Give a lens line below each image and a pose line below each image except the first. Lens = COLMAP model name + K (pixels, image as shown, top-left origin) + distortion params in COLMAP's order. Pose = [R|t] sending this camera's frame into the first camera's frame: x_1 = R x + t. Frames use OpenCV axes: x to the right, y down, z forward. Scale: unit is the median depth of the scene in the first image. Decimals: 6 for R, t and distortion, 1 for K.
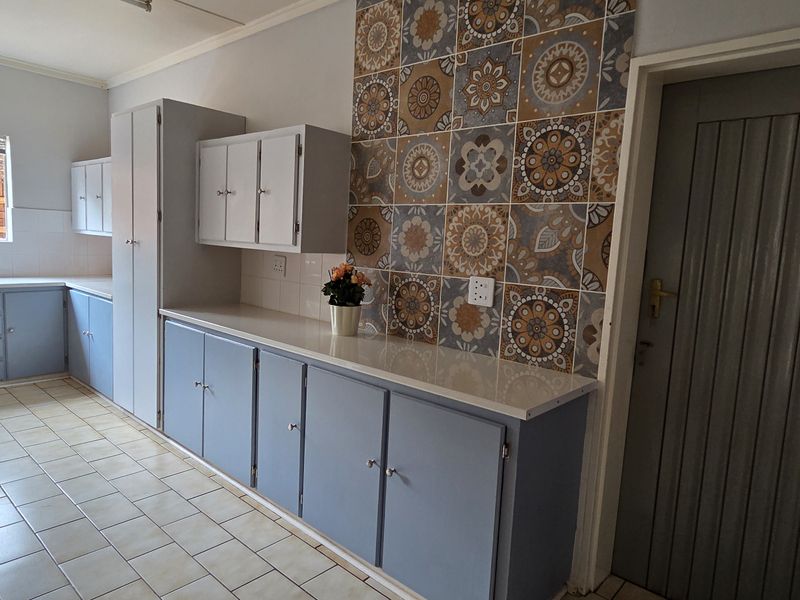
lens RADIAL K [[532.0, 0, 378.1], [0, 532.0, 294.9], [0, 0, 1]] dist [0.019789, 0.004106]
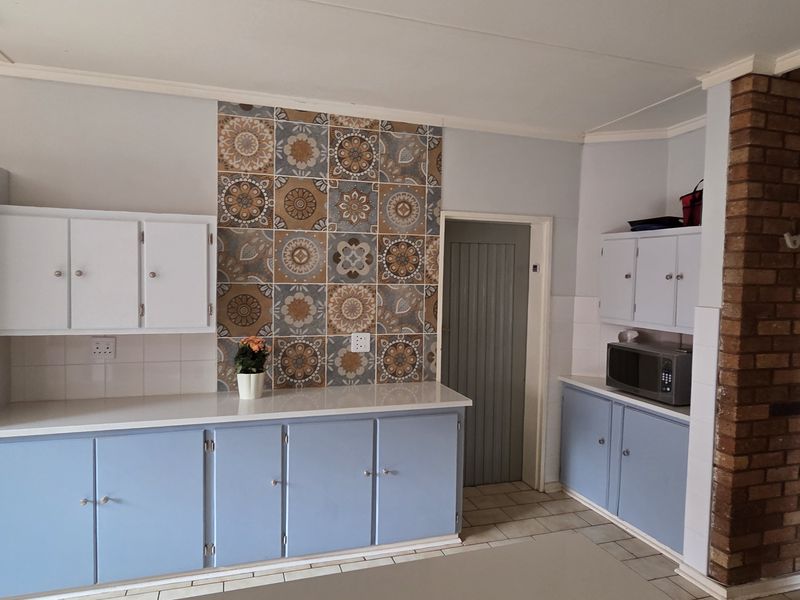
lens RADIAL K [[532.0, 0, 399.7], [0, 532.0, 298.2], [0, 0, 1]] dist [0.019789, 0.004106]
pose [[0.500930, -0.083479, 0.861453, -1.003895], [0.103237, 0.993995, 0.036291, -0.169276], [-0.859309, 0.070754, 0.506539, 0.145356]]
